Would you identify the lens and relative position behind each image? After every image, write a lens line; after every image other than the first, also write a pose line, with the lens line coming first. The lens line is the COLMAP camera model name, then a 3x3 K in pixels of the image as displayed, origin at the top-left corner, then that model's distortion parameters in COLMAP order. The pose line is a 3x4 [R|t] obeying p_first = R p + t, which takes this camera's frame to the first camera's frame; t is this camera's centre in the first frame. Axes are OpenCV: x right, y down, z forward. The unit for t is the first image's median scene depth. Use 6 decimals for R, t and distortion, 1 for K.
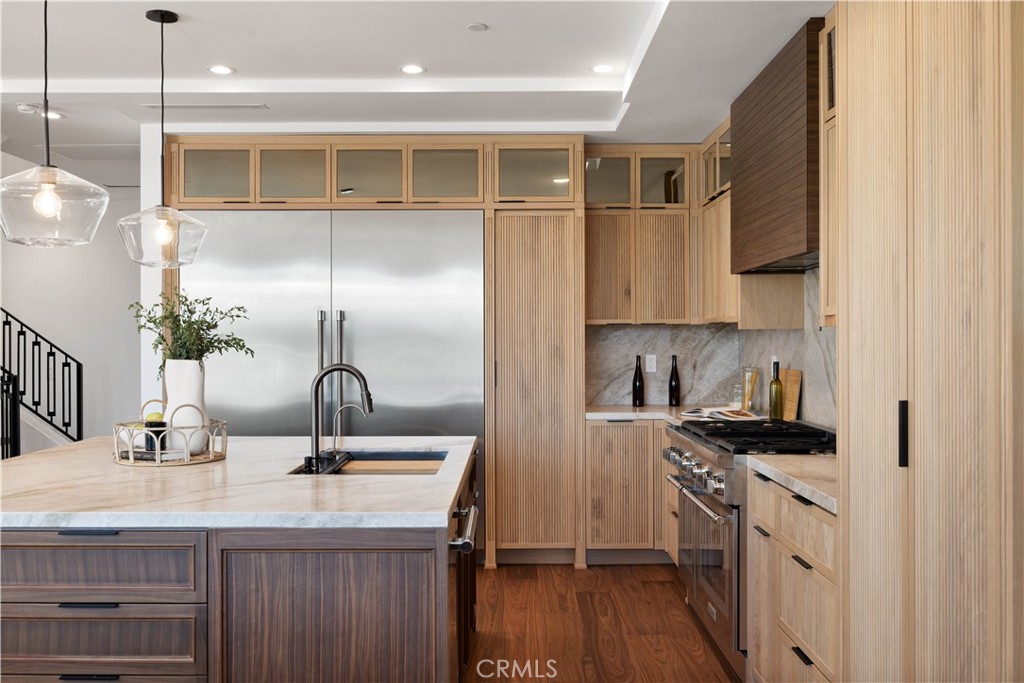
lens RADIAL K [[937.2, 0, 501.9], [0, 937.2, 334.0], [0, 0, 1]] dist [0.008651, 0.000000]
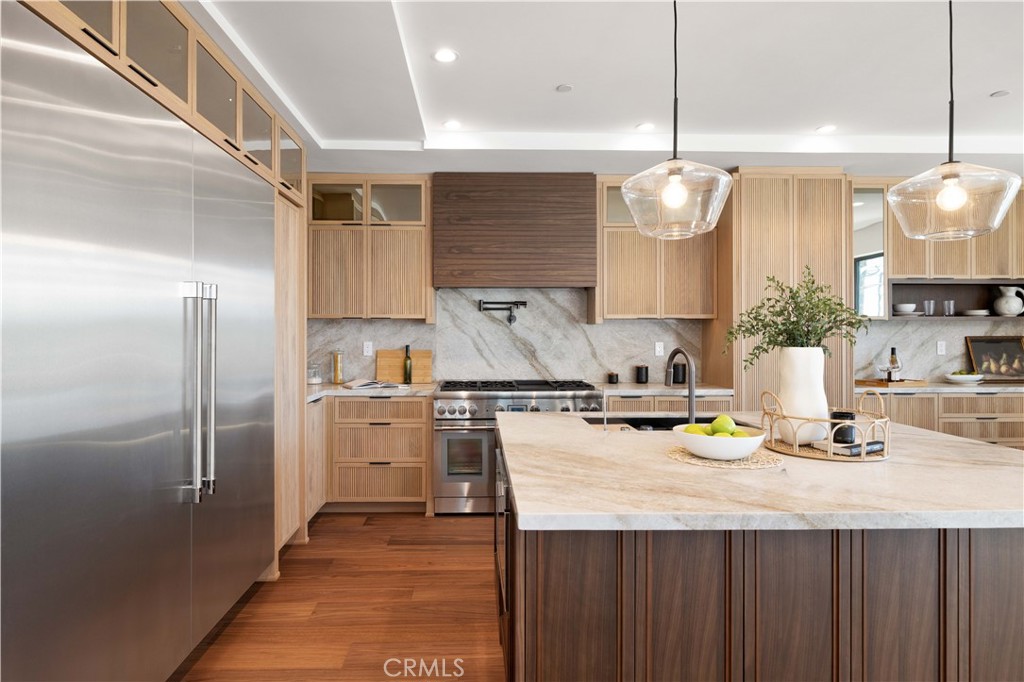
lens RADIAL K [[577.7, 0, 481.4], [0, 577.7, 329.0], [0, 0, 1]] dist [-0.009437, 0.001872]
pose [[-0.036360, 0.006230, 0.999319, -0.624248], [-0.002943, 0.999976, -0.006341, 0.008836], [-0.999334, -0.003172, -0.036341, 0.877585]]
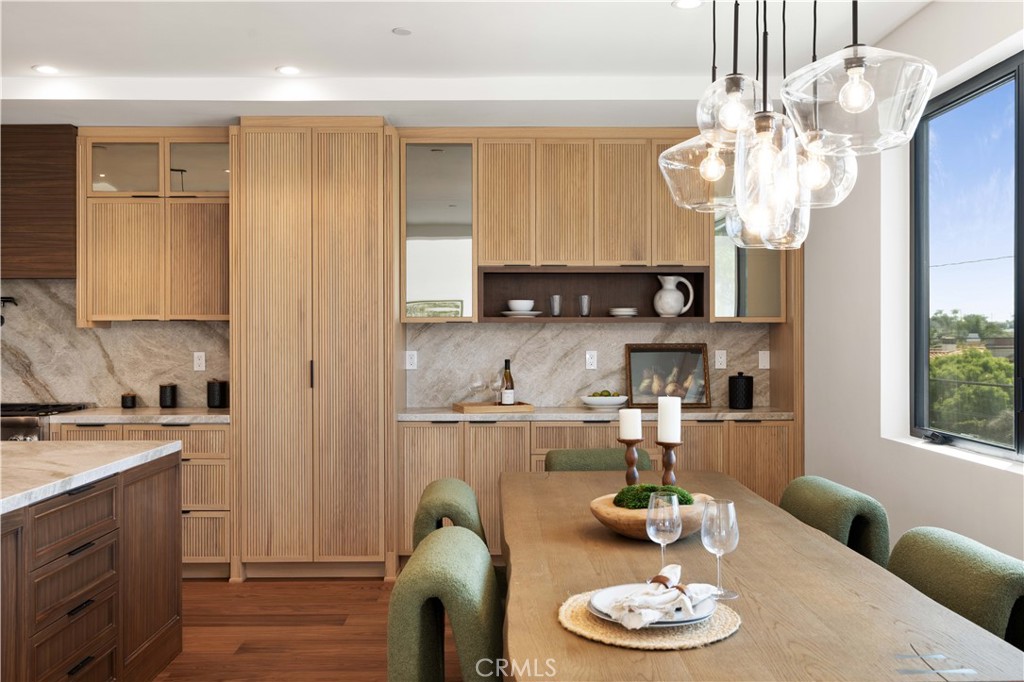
lens RADIAL K [[894.5, 0, 511.8], [0, 894.5, 336.4], [0, 0, 1]] dist [0.002488, -0.008021]
pose [[-0.029311, 0.000024, 0.999570, -0.777026], [-0.002261, 0.999997, -0.000090, 0.003802], [-0.999568, -0.002263, -0.029310, 0.223228]]
